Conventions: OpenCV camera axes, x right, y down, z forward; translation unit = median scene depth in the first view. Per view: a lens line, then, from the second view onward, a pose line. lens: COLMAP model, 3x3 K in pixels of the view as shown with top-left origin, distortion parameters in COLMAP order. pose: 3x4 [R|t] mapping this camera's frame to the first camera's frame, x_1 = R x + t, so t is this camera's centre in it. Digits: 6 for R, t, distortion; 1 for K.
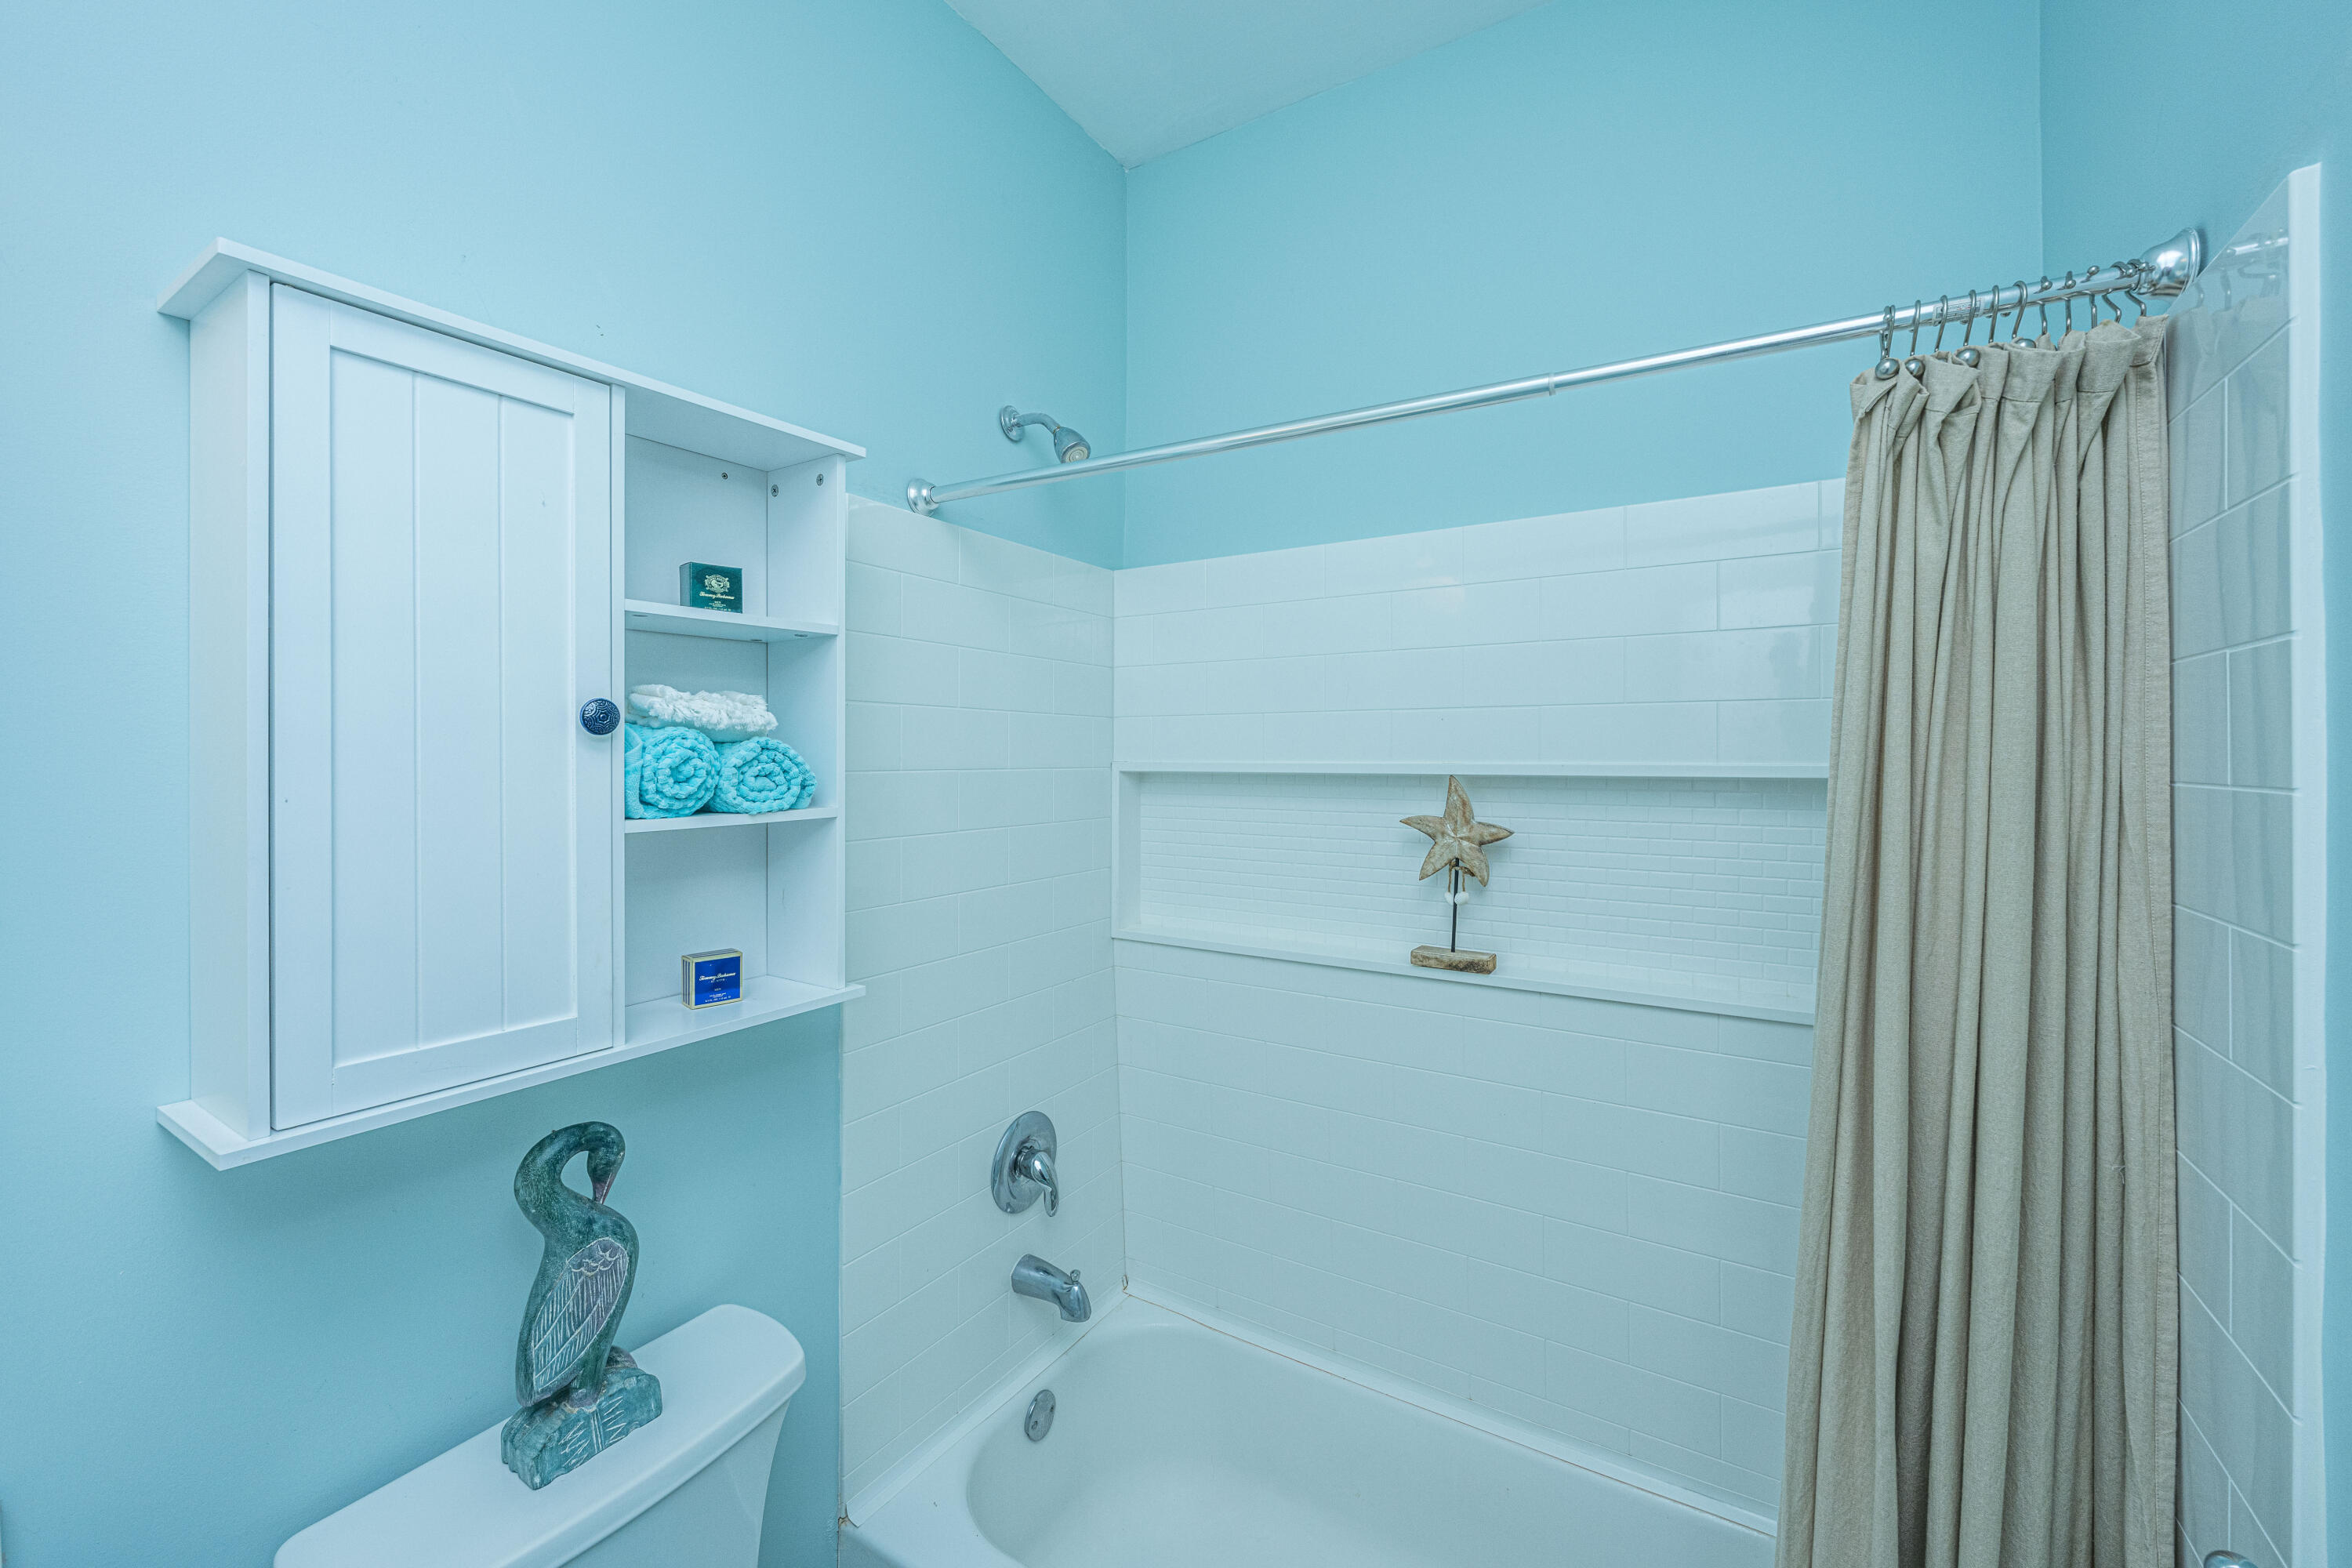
lens RADIAL K [[940.3, 0, 1165.6], [0, 940.3, 757.2], [0, 0, 1]] dist [-0.000340, 0.000127]
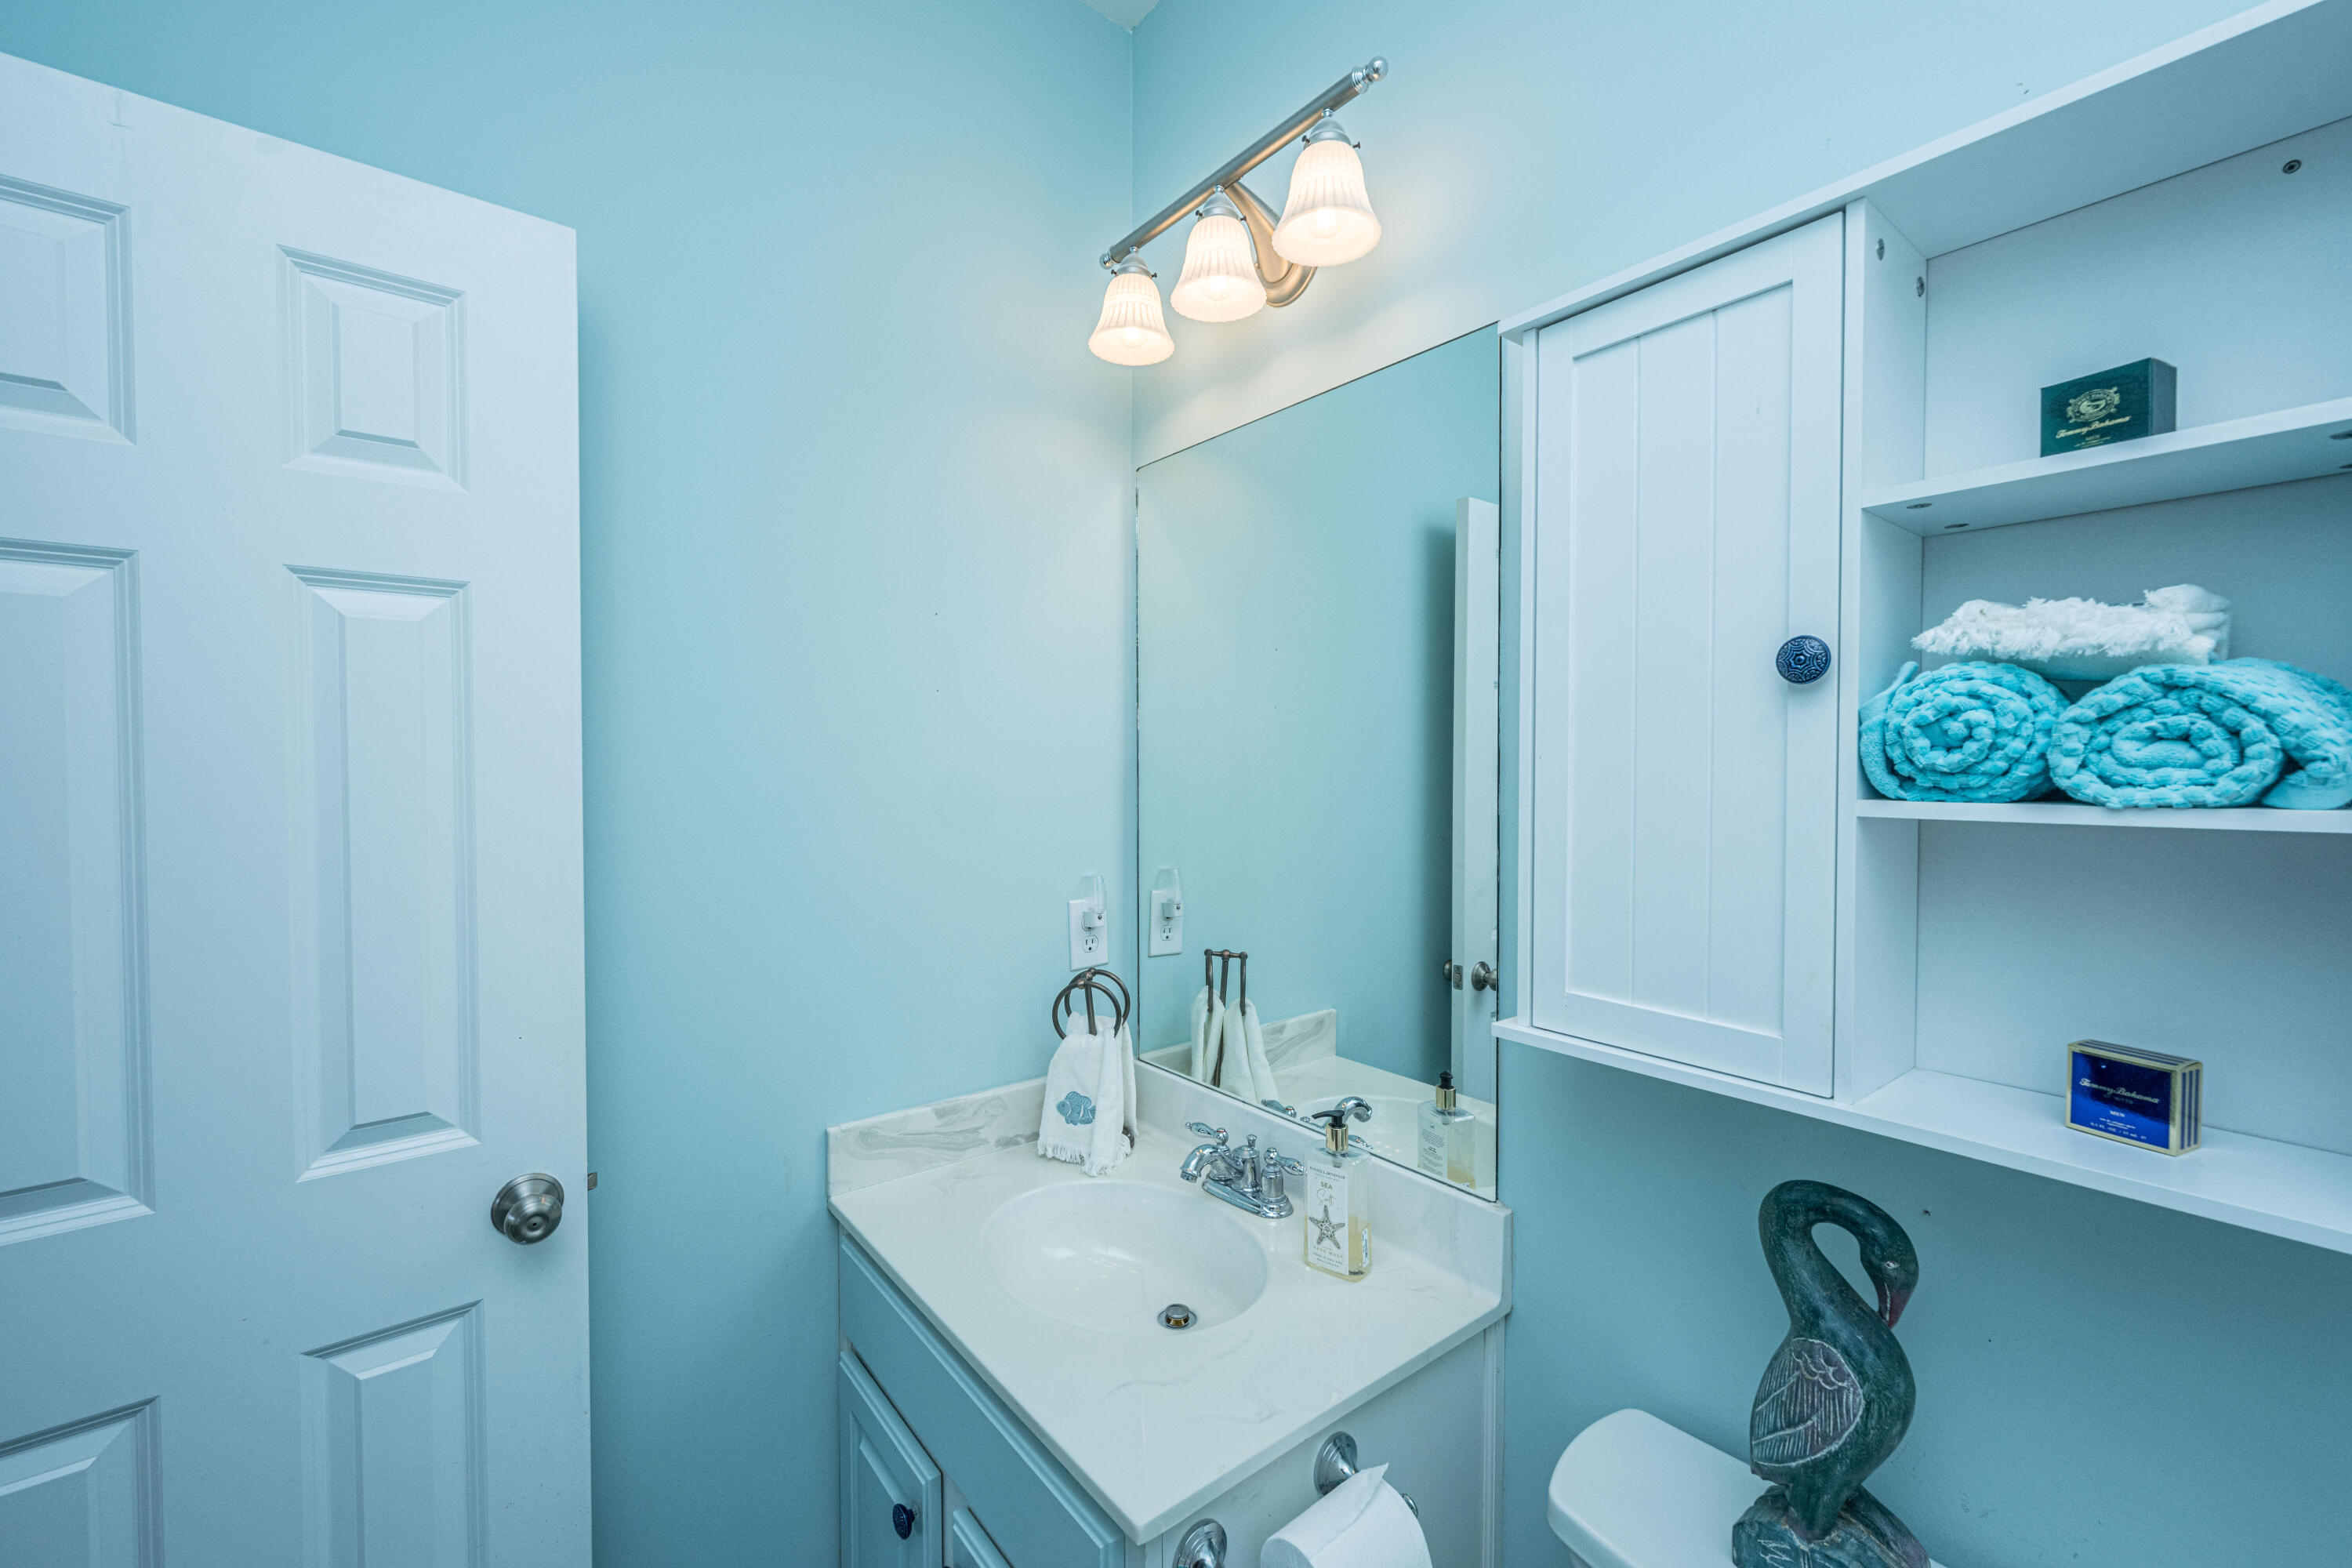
lens RADIAL K [[936.5, 0, 1176.0], [0, 936.5, 784.0], [0, 0, 1]] dist [0.000342, 0.000068]
pose [[-0.317743, 0.021692, -0.947929, 0.262477], [-0.008341, 0.999636, 0.025671, 0.038946], [0.948140, 0.016063, -0.317446, 0.687240]]
